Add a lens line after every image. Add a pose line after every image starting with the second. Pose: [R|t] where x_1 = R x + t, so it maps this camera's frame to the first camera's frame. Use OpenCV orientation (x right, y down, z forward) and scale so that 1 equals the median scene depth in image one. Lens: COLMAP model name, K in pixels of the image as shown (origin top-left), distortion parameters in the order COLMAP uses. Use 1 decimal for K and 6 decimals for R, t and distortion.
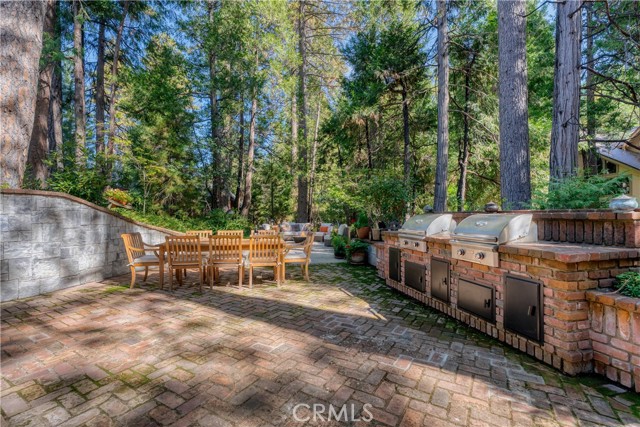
lens RADIAL K [[292.0, 0, 320.0], [0, 292.0, 213.5], [0, 0, 1]] dist [-0.000625, -0.000396]
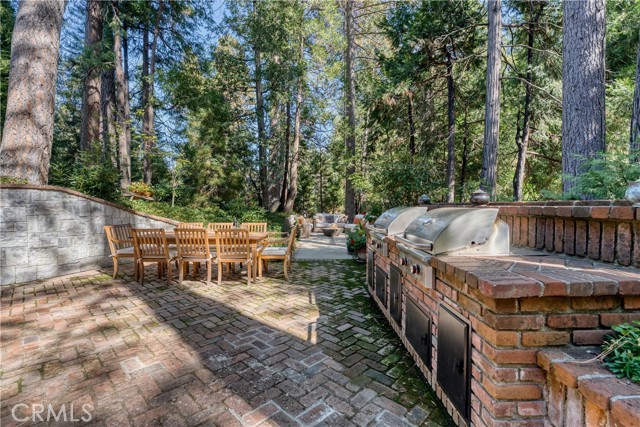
lens RADIAL K [[290.0, 0, 320.0], [0, 290.0, 213.5], [0, 0, 1]] dist [-0.001292, 0.000225]
pose [[0.973127, 0.005608, -0.230201, 0.283426], [0.002138, 0.999440, 0.033386, -0.005173], [0.230259, -0.032981, 0.972570, 0.169256]]
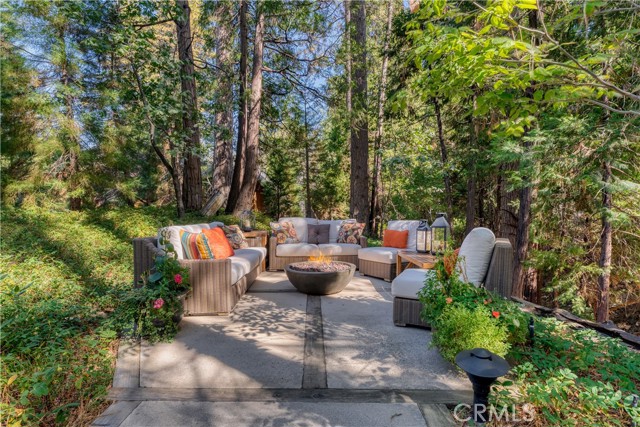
lens RADIAL K [[354.5, 0, 320.0], [0, 354.5, 213.5], [0, 0, 1]] dist [-0.001180, -0.000003]
pose [[0.977042, 0.000193, -0.213047, 0.030823], [0.006092, 0.999565, 0.028845, 0.031125], [0.212960, -0.029481, 0.976616, 1.552790]]
